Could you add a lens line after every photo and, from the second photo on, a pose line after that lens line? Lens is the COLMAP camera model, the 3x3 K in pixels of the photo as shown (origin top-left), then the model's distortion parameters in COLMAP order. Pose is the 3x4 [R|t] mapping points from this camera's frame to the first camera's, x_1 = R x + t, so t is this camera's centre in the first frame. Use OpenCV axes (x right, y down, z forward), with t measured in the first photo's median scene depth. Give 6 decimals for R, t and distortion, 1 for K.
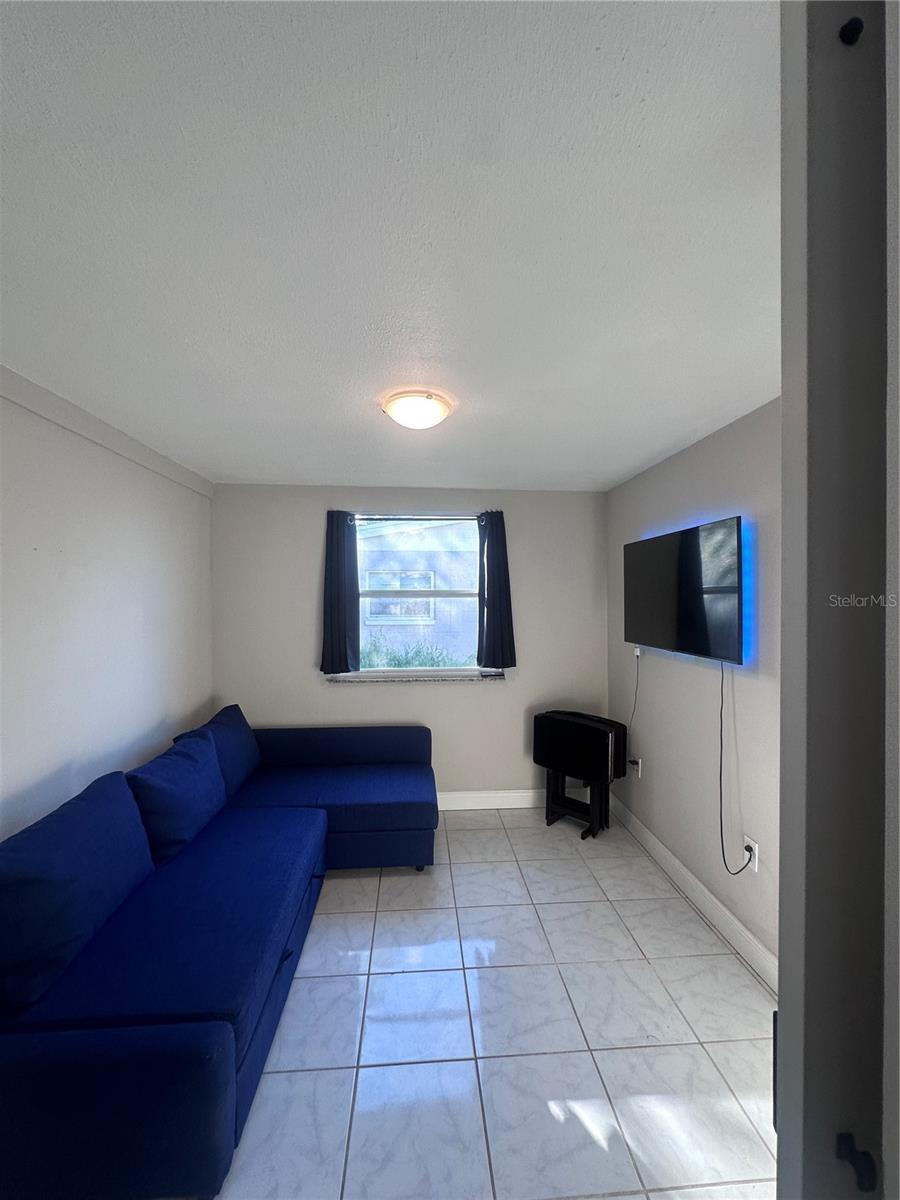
lens RADIAL K [[483.2, 0, 450.0], [0, 483.2, 600.0], [0, 0, 1]] dist [0.001139, 0.000142]
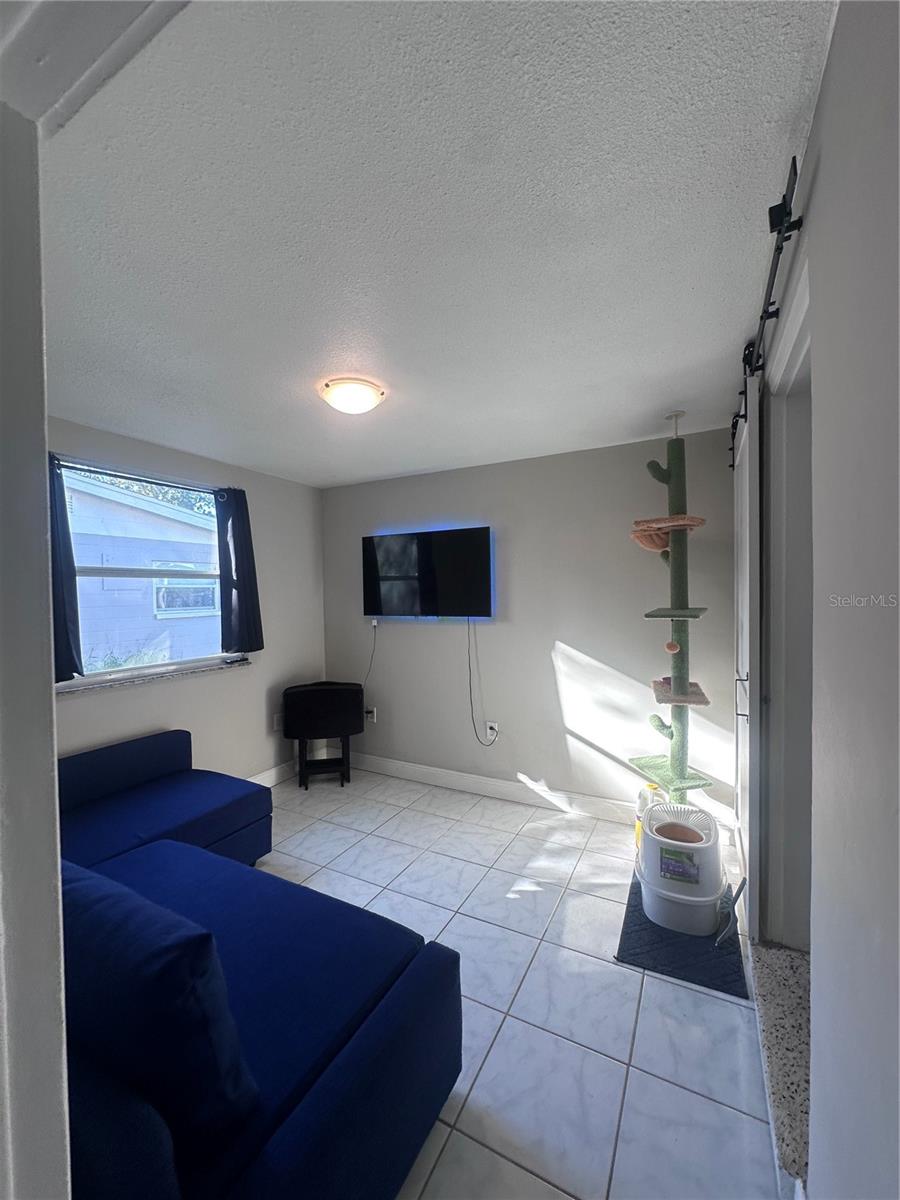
lens RADIAL K [[483.2, 0, 450.0], [0, 483.2, 600.0], [0, 0, 1]] dist [0.001139, 0.000142]
pose [[0.534346, -0.017941, 0.845076, -0.535820], [0.017138, 0.999799, 0.010389, 0.035677], [-0.845092, 0.008932, 0.534546, 0.146893]]
